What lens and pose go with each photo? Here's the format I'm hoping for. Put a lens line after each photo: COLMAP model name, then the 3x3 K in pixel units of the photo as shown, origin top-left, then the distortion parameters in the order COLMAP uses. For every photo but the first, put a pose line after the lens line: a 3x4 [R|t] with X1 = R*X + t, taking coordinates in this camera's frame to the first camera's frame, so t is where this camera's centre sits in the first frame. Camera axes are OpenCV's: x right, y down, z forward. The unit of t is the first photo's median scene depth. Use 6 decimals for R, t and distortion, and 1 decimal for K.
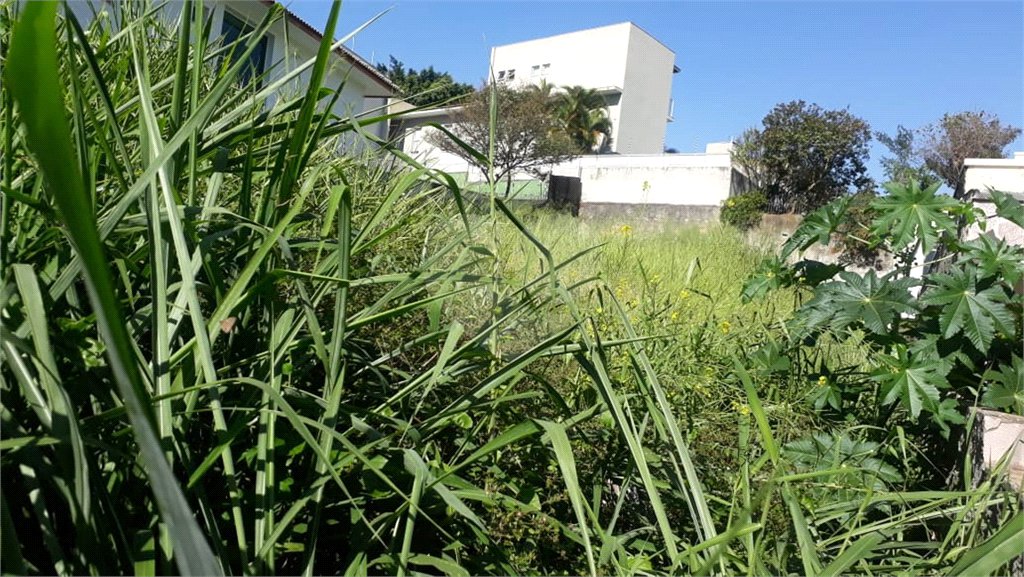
lens RADIAL K [[812.8, 0, 491.1], [0, 812.8, 301.8], [0, 0, 1]] dist [0.040960, -0.072850]
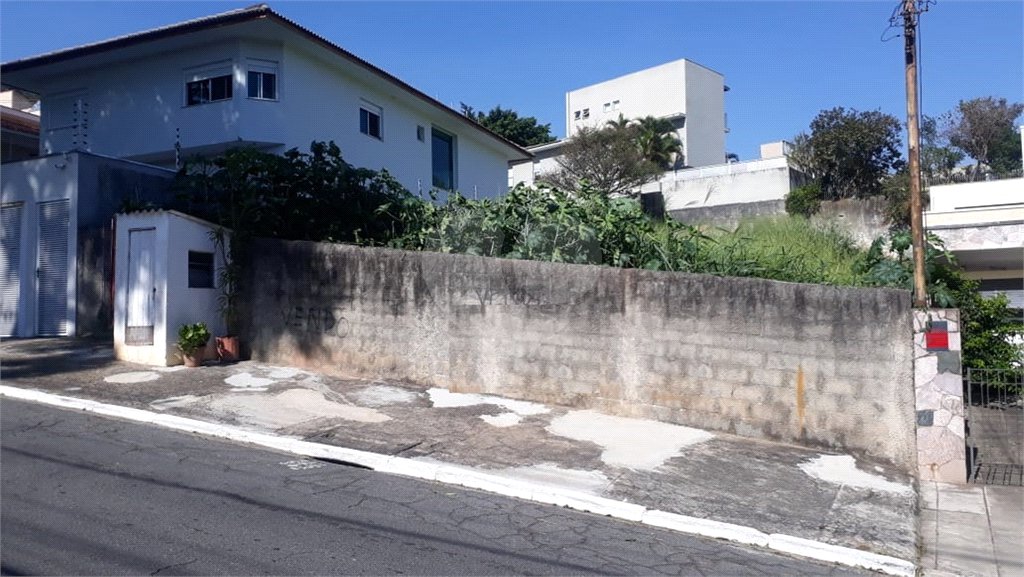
lens RADIAL K [[812.8, 0, 495.0], [0, 812.8, 298.4], [0, 0, 1]] dist [0.040960, -0.072850]
pose [[0.989932, -0.131655, -0.051978, -0.110691], [0.130603, 0.991164, -0.023150, 0.000977], [0.054567, 0.016128, 0.998380, -0.258648]]
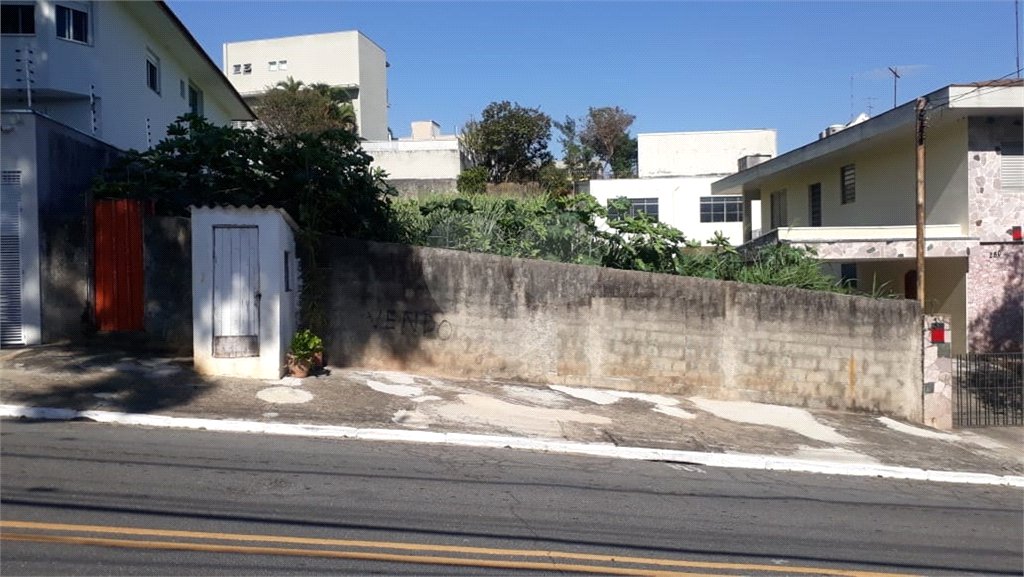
lens RADIAL K [[812.8, 0, 495.2], [0, 812.8, 308.1], [0, 0, 1]] dist [0.040960, -0.072850]
pose [[0.879140, -0.145078, 0.453945, -0.321169], [0.108436, 0.988447, 0.105896, -0.044999], [-0.464064, -0.043874, 0.884715, -0.238940]]
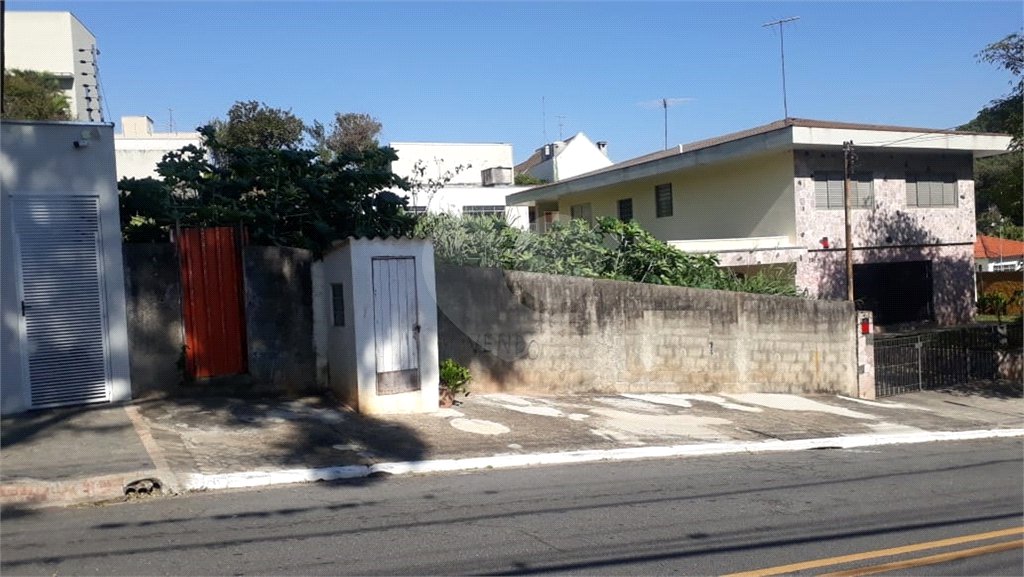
lens RADIAL K [[812.8, 0, 497.1], [0, 812.8, 303.6], [0, 0, 1]] dist [0.040960, -0.072850]
pose [[0.611893, -0.177272, 0.770819, -0.462311], [0.102403, 0.984113, 0.145035, -0.074310], [-0.784284, -0.009811, 0.620325, -0.137835]]
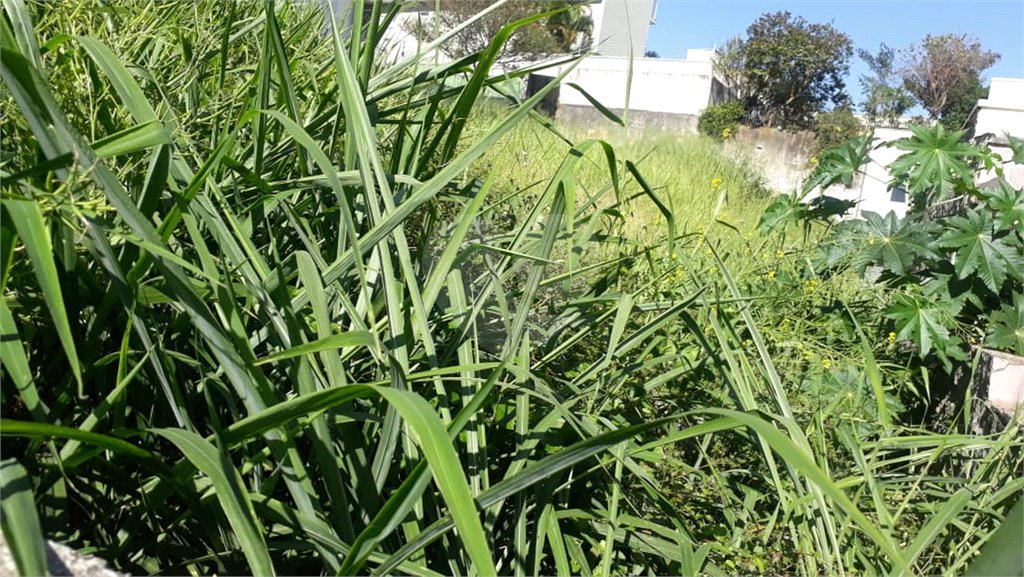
lens RADIAL K [[812.8, 0, 487.6], [0, 812.8, 286.2], [0, 0, 1]] dist [0.040960, -0.072850]
pose [[0.997991, 0.042369, 0.047113, -0.015261], [-0.047217, 0.993129, 0.107078, -0.005026], [-0.042253, -0.109087, 0.993134, -0.003128]]
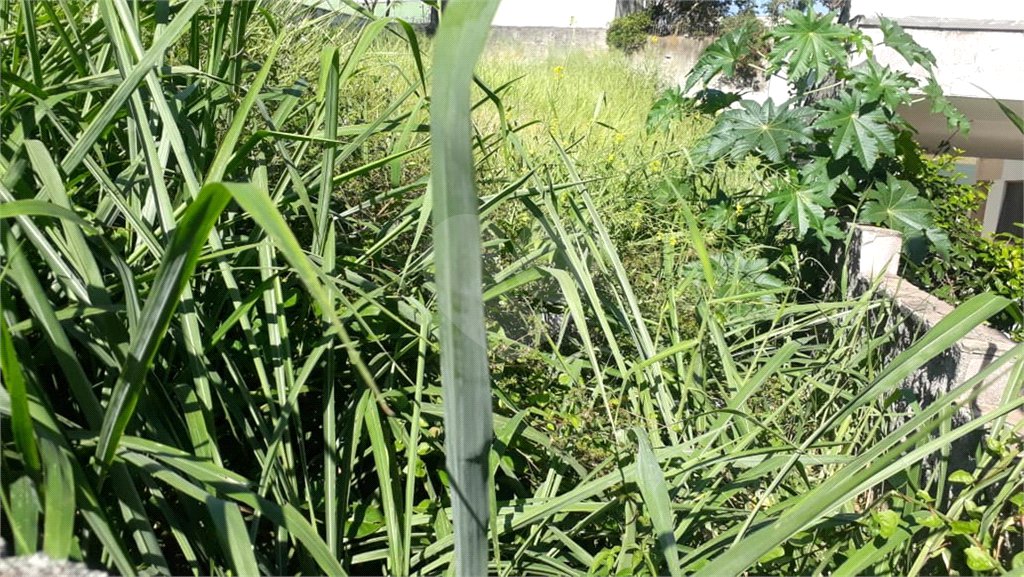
lens RADIAL K [[812.8, 0, 492.2], [0, 812.8, 301.4], [0, 0, 1]] dist [0.040960, -0.072850]
pose [[0.989362, -0.059458, 0.132767, -0.006570], [0.031248, 0.978215, 0.205228, -0.001508], [-0.142077, -0.198896, 0.969667, -0.003306]]
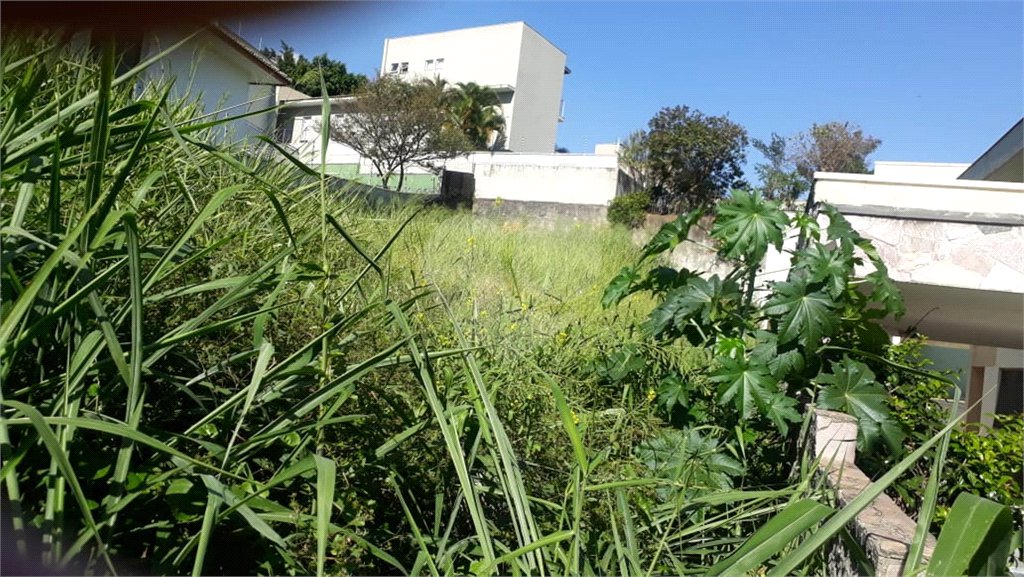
lens RADIAL K [[812.8, 0, 488.4], [0, 812.8, 301.6], [0, 0, 1]] dist [0.040960, -0.072850]
pose [[0.992289, 0.007119, 0.123739, 0.005858], [-0.008015, 0.999945, 0.006747, -0.002051], [-0.123684, -0.007686, 0.992292, -0.001669]]
